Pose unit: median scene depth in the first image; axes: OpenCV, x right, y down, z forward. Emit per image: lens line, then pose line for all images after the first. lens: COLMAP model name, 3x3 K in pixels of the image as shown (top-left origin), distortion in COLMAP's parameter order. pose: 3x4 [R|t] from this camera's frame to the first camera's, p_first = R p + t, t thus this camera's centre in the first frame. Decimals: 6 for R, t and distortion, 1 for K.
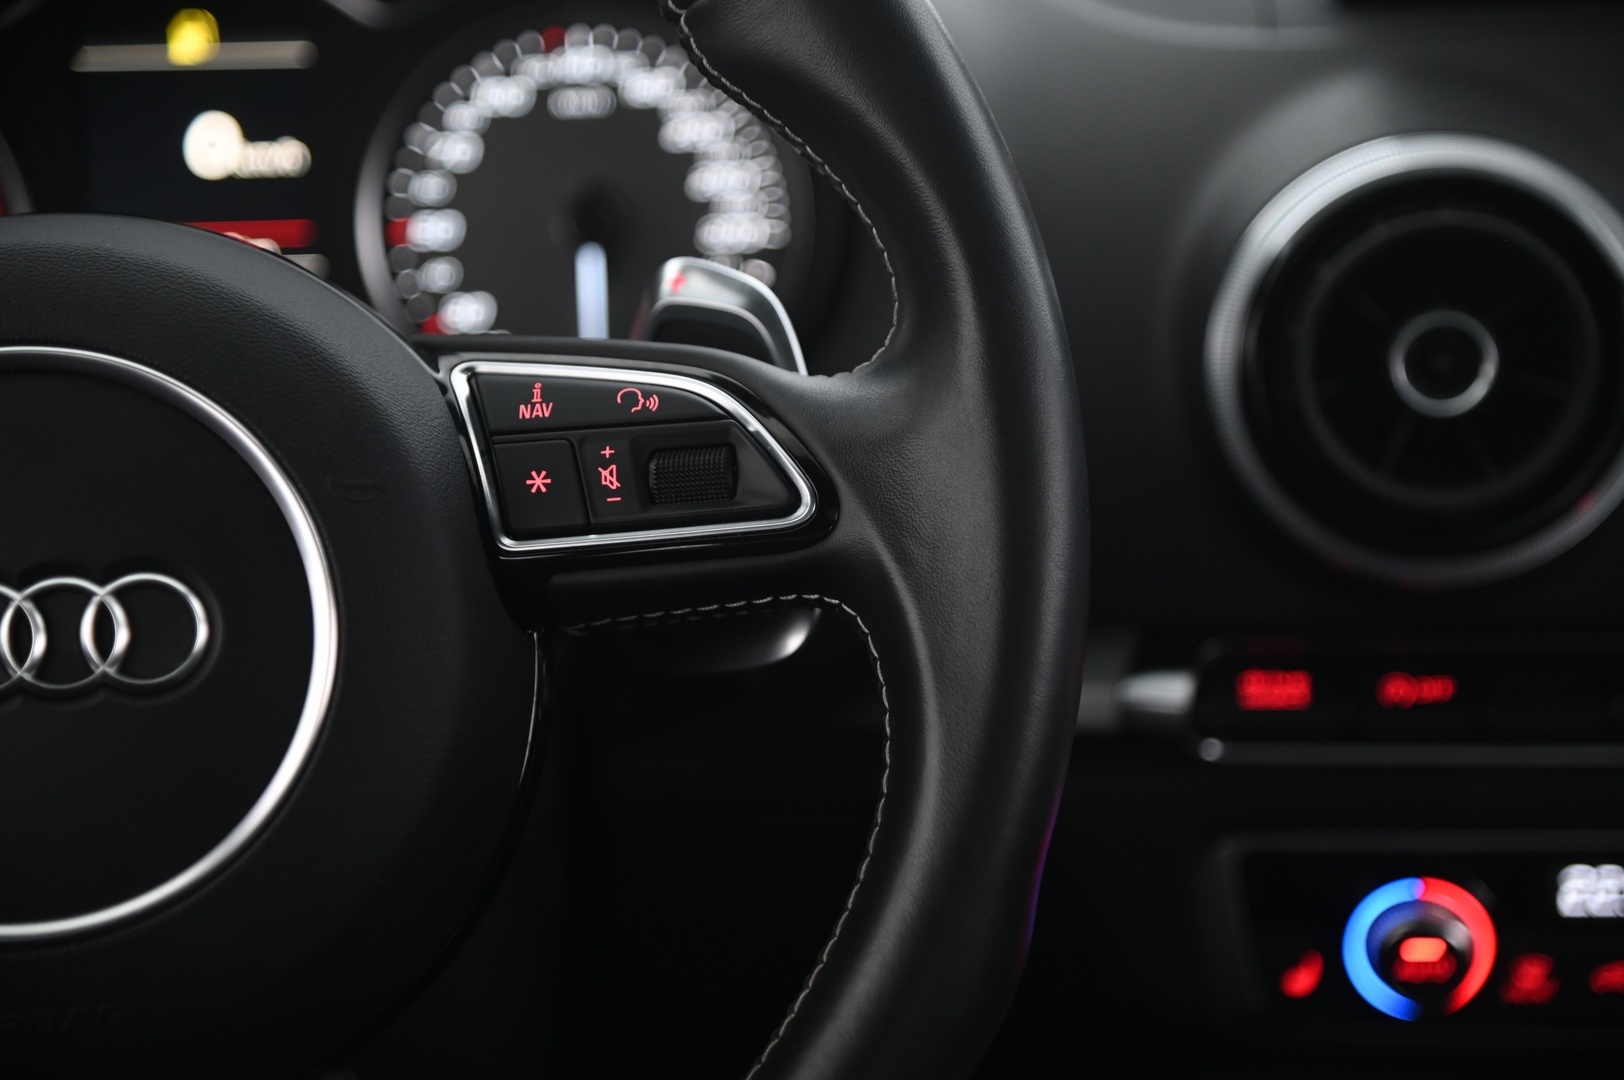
lens RADIAL K [[3708.5, 0, 812.0], [0, 3708.5, 540.0], [0, 0, 1]] dist [0.502834, -0.510595]
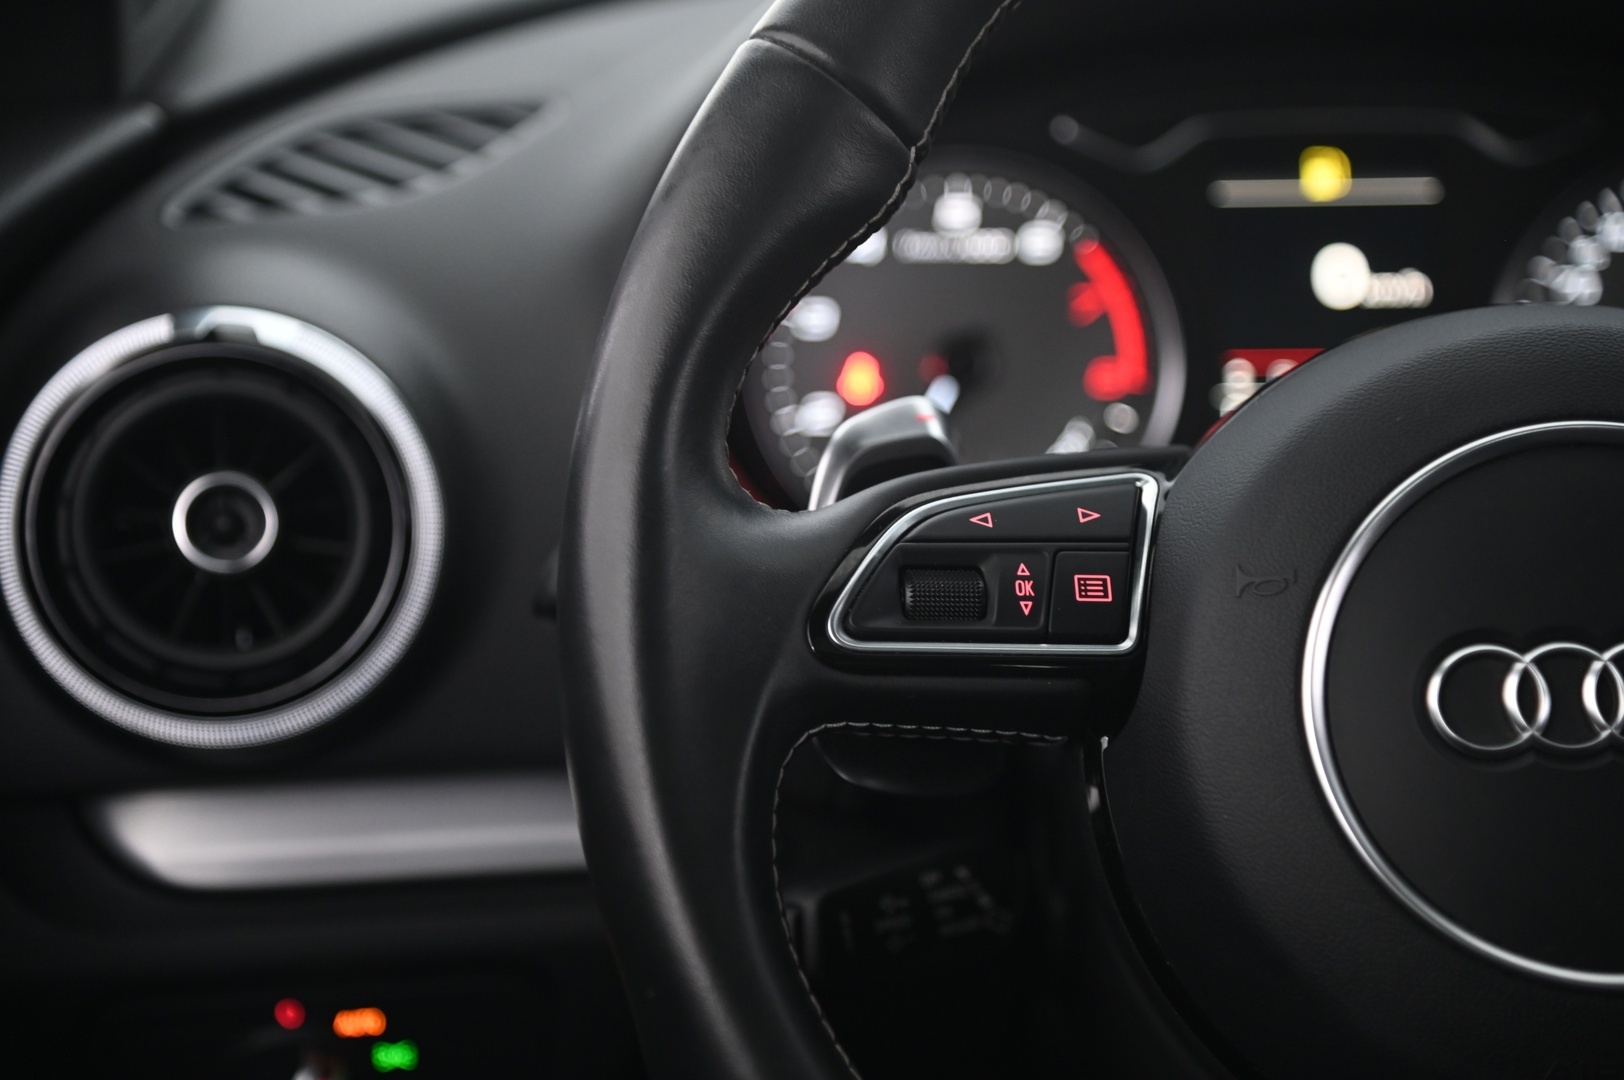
lens RADIAL K [[3708.5, 0, 812.0], [0, 3708.5, 540.0], [0, 0, 1]] dist [0.502834, -0.510595]
pose [[0.999114, 0.037730, -0.018644, -0.314056], [-0.038874, 0.997106, -0.065337, 0.045304], [0.016125, 0.066004, 0.997689, -0.028545]]
